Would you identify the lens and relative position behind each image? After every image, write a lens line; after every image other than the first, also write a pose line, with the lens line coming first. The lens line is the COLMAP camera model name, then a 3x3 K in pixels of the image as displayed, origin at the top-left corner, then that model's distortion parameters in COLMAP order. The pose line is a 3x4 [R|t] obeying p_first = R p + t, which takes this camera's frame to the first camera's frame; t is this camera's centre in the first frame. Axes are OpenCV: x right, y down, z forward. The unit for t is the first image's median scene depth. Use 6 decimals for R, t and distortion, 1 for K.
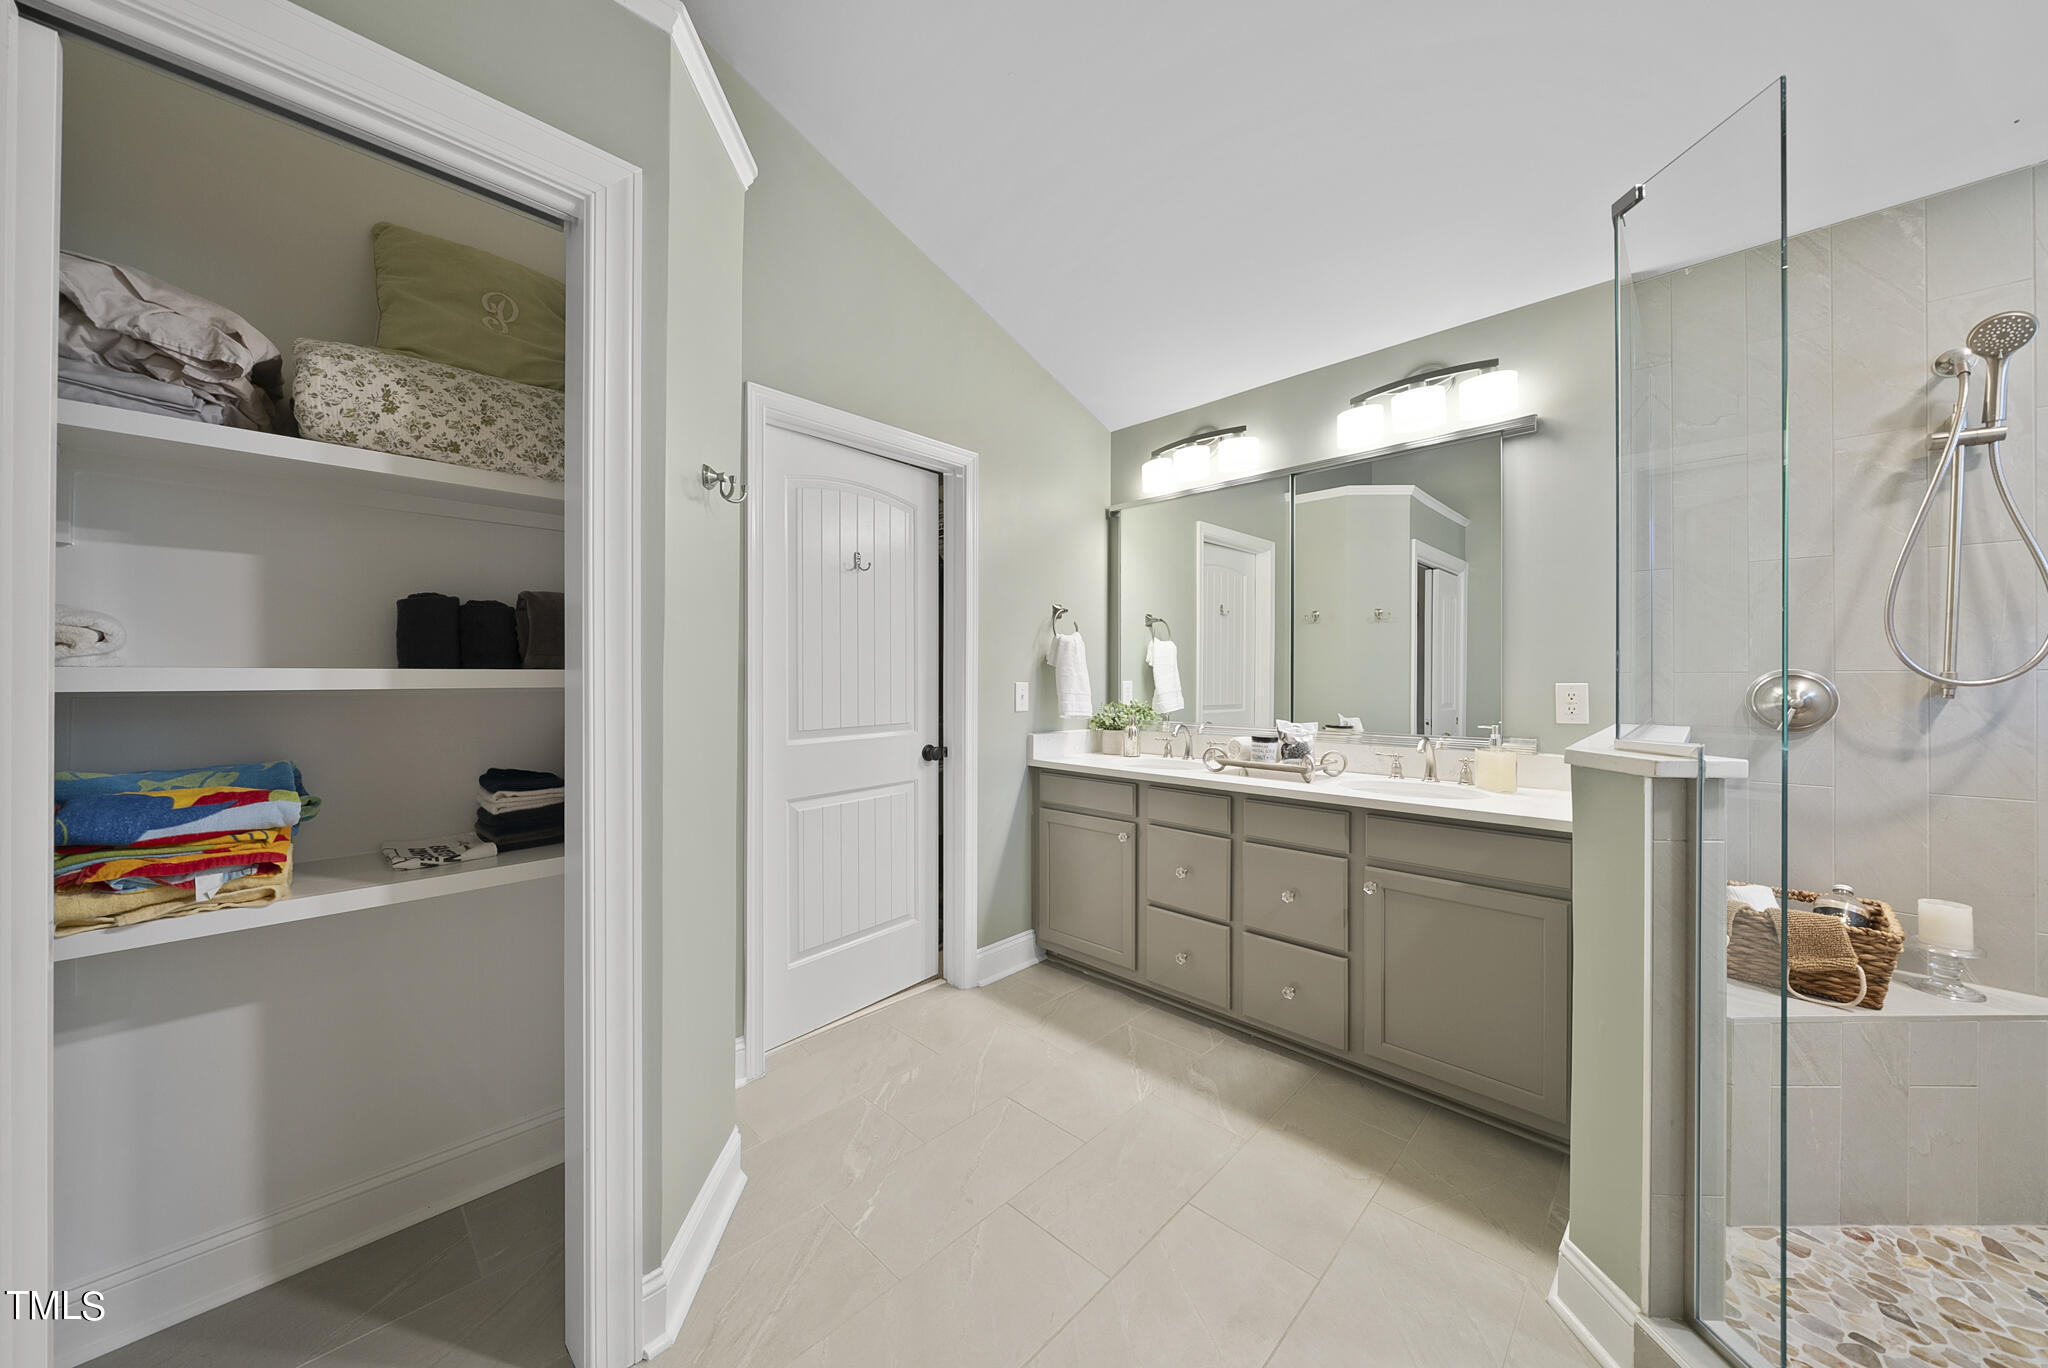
lens RADIAL K [[701.9, 0, 1015.9], [0, 701.9, 680.5], [0, 0, 1]] dist [-0.007288, 0.000744]
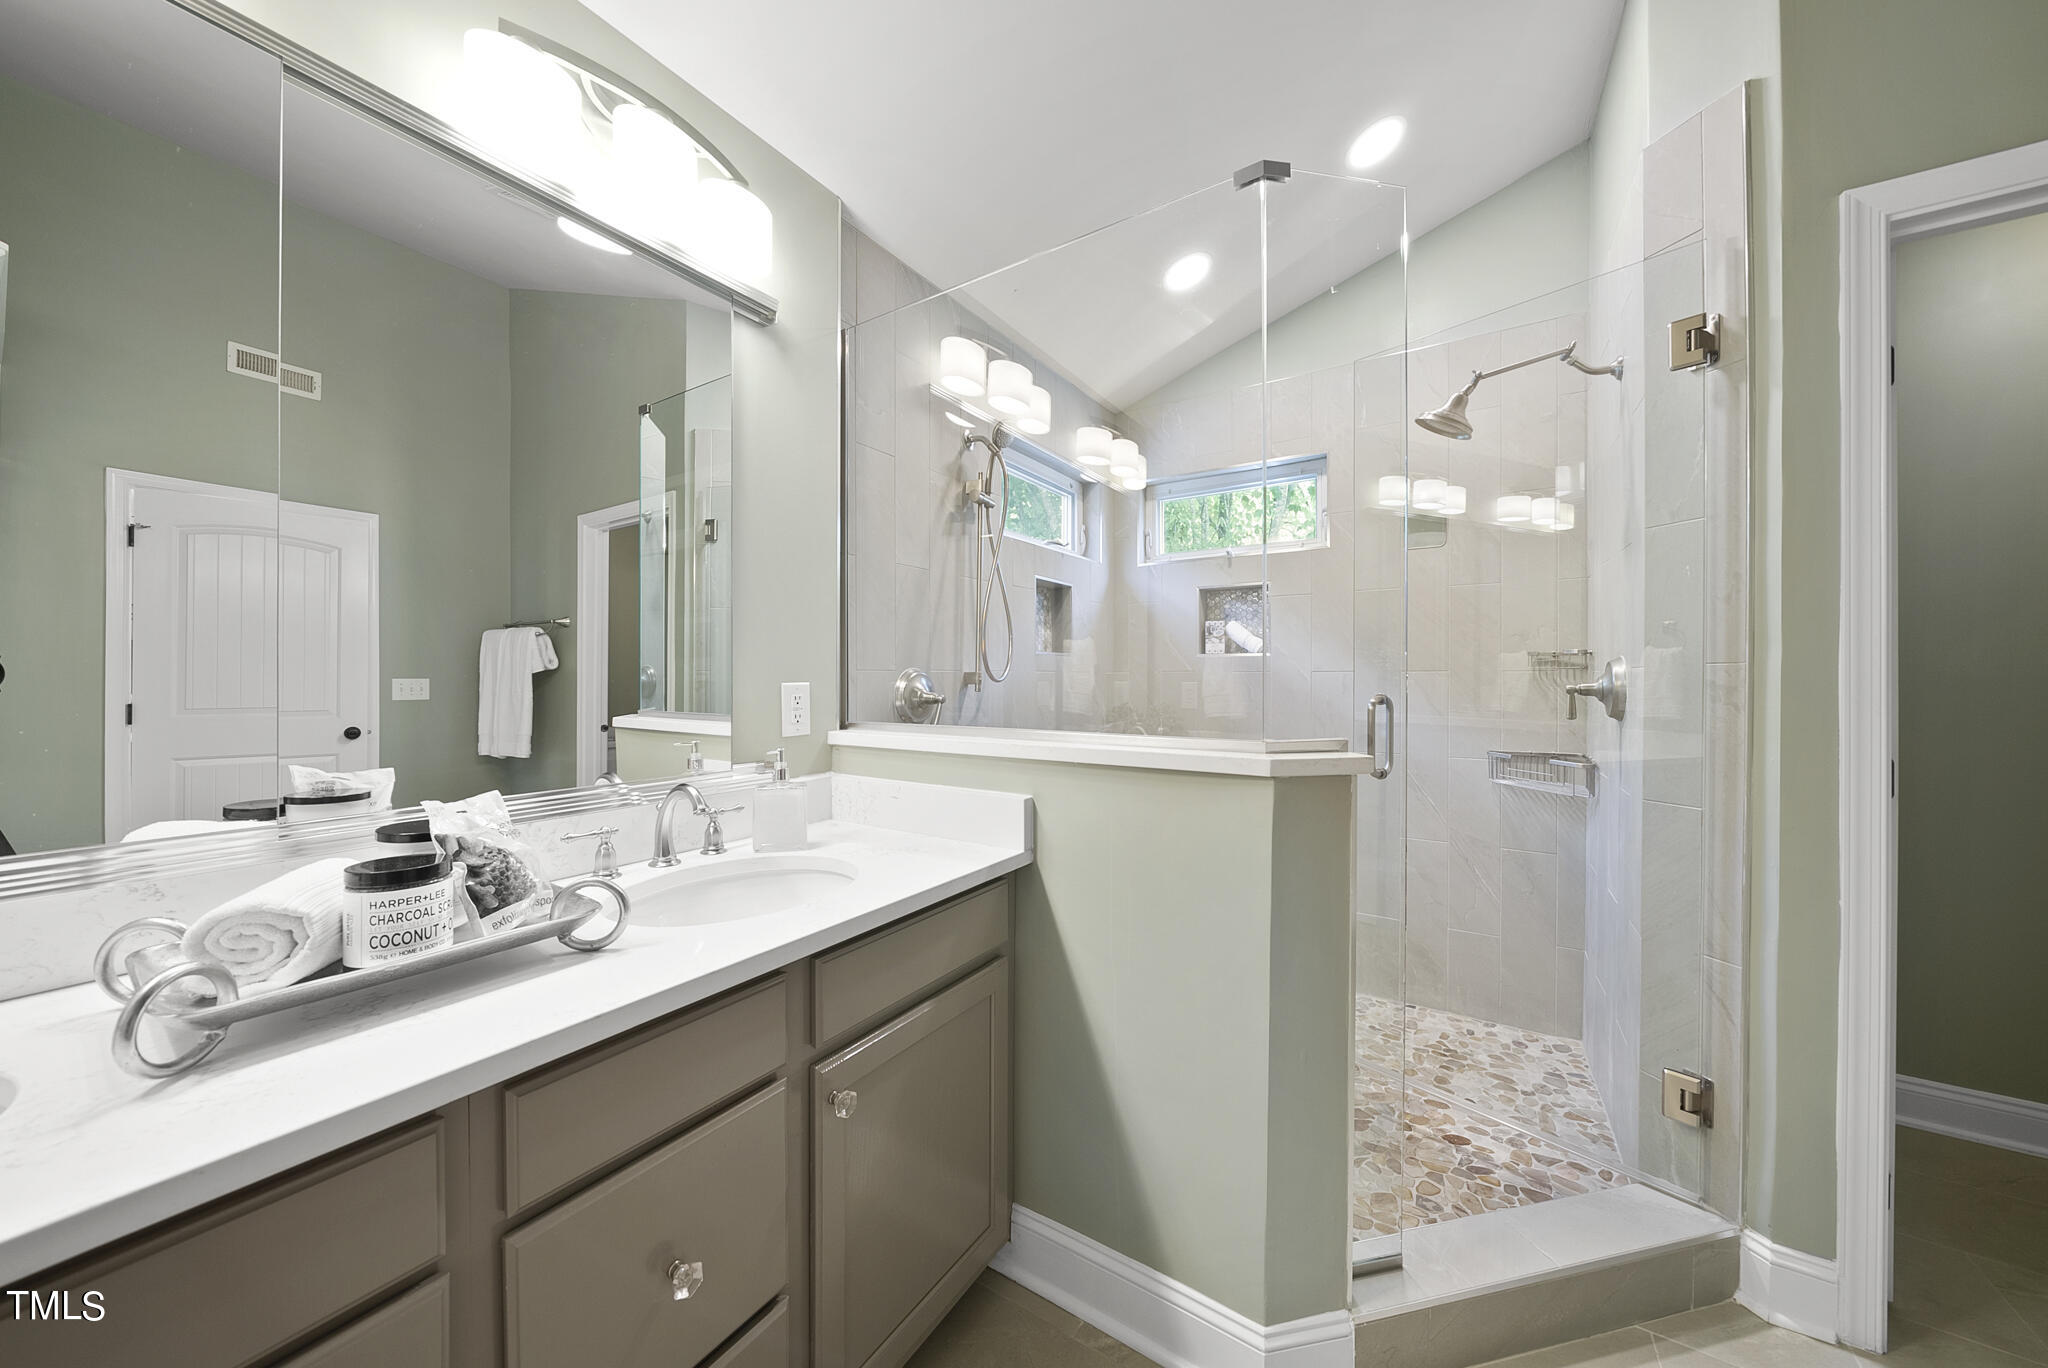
lens RADIAL K [[701.9, 0, 1023.0], [0, 701.9, 678.3], [0, 0, 1]] dist [-0.007288, 0.000744]
pose [[-0.205358, 0.002415, 0.978684, 0.004740], [0.006211, 0.999980, -0.001164, 0.001789], [-0.978667, 0.005840, -0.205369, 0.834610]]
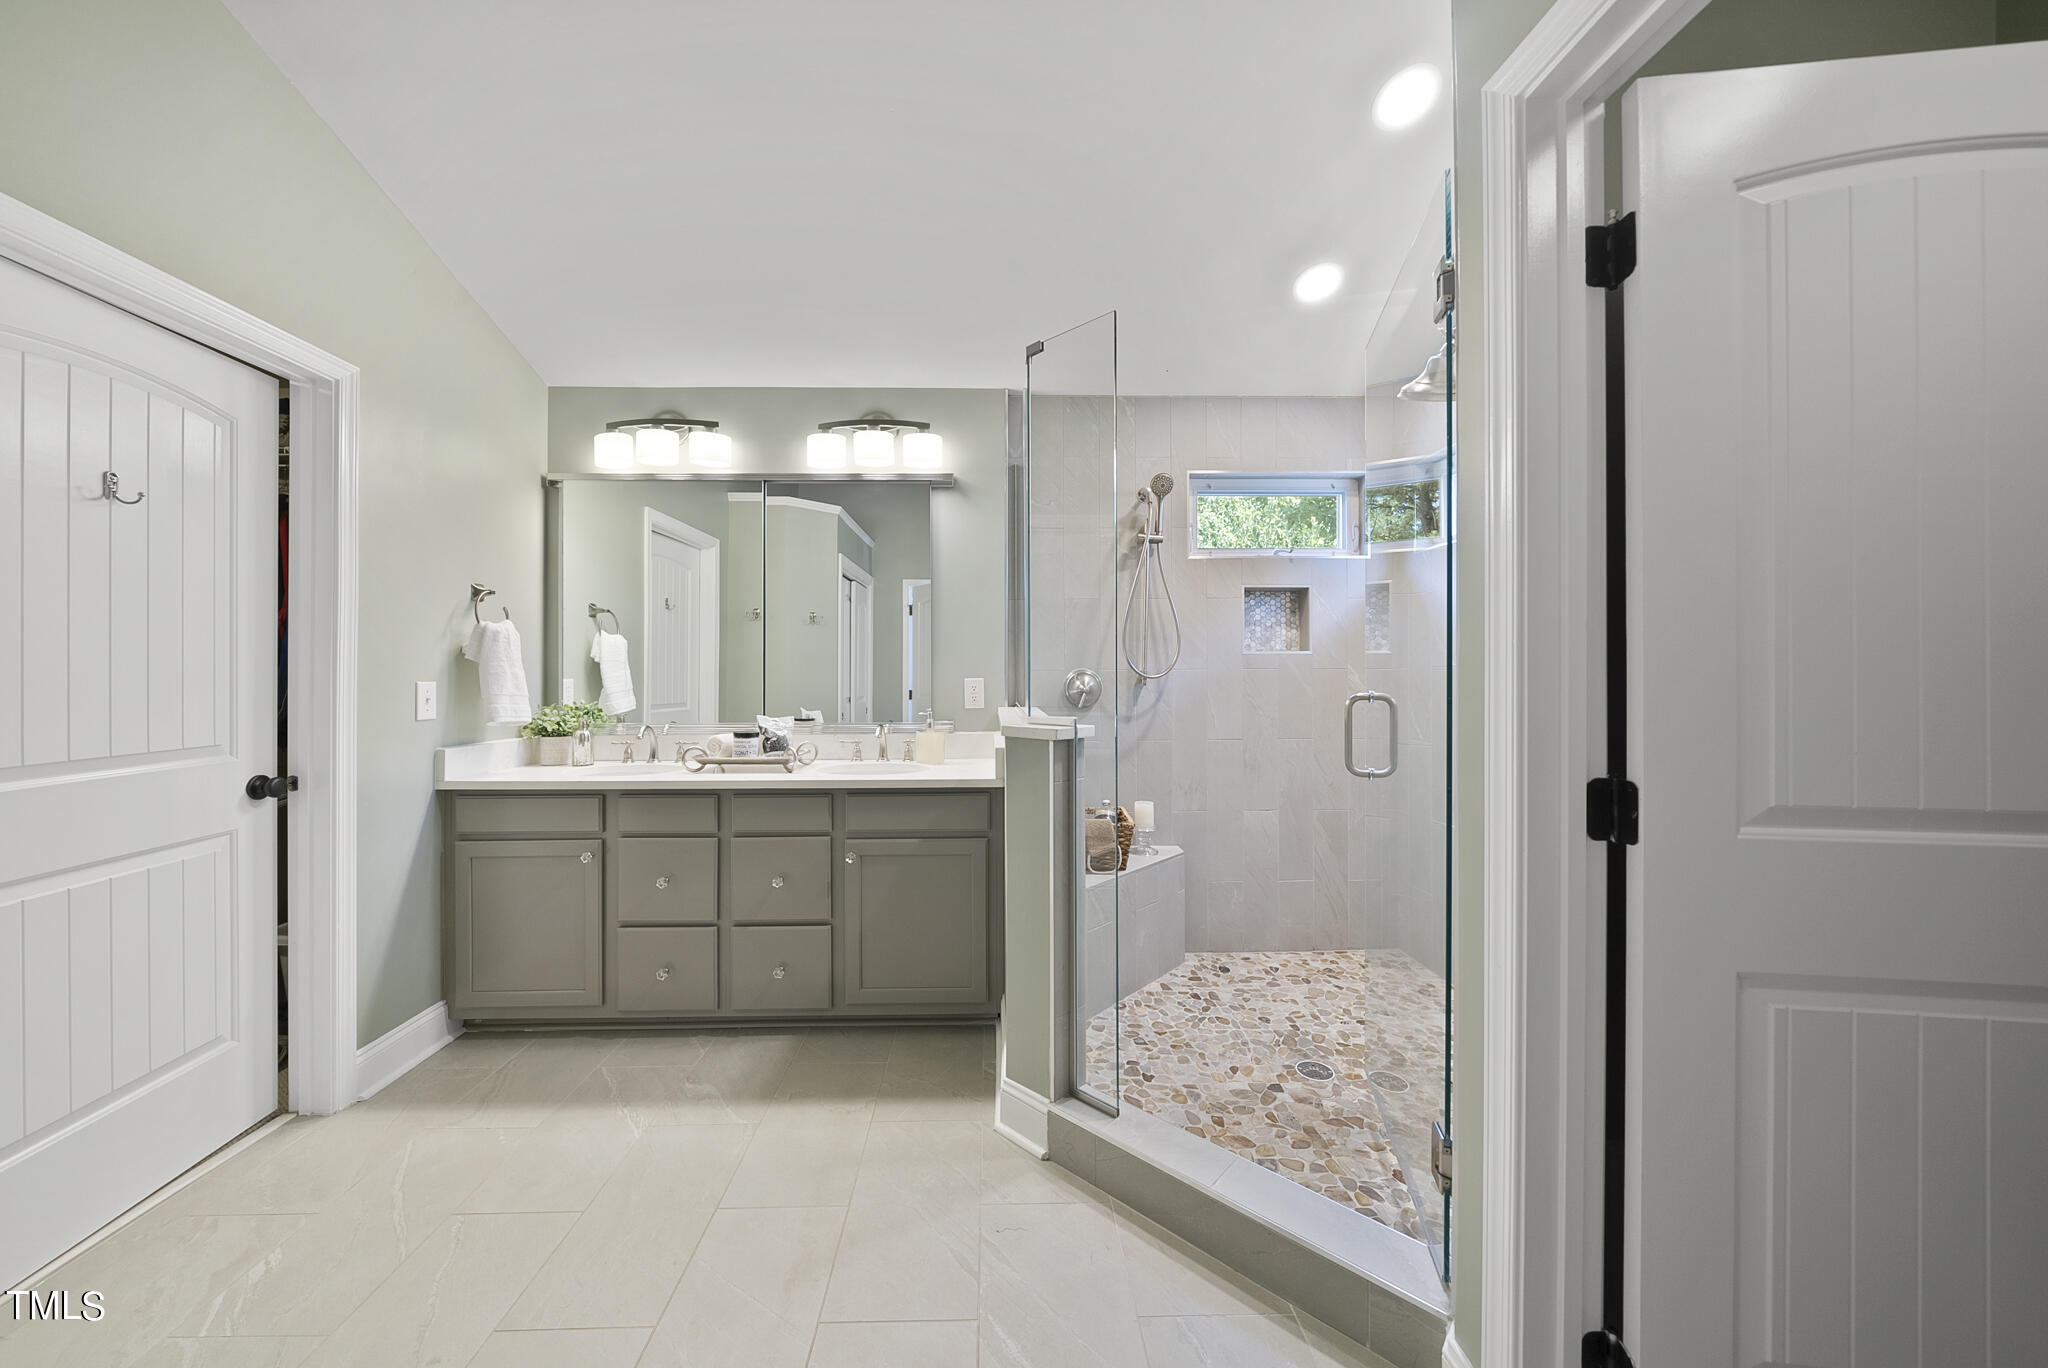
lens RADIAL K [[701.9, 0, 1008.2], [0, 701.9, 676.4], [0, 0, 1]] dist [-0.007288, 0.000744]
pose [[0.689491, -0.004334, 0.724281, -0.128077], [0.005532, 0.999984, 0.000718, -0.000281], [-0.724273, 0.003511, 0.689504, 0.016590]]
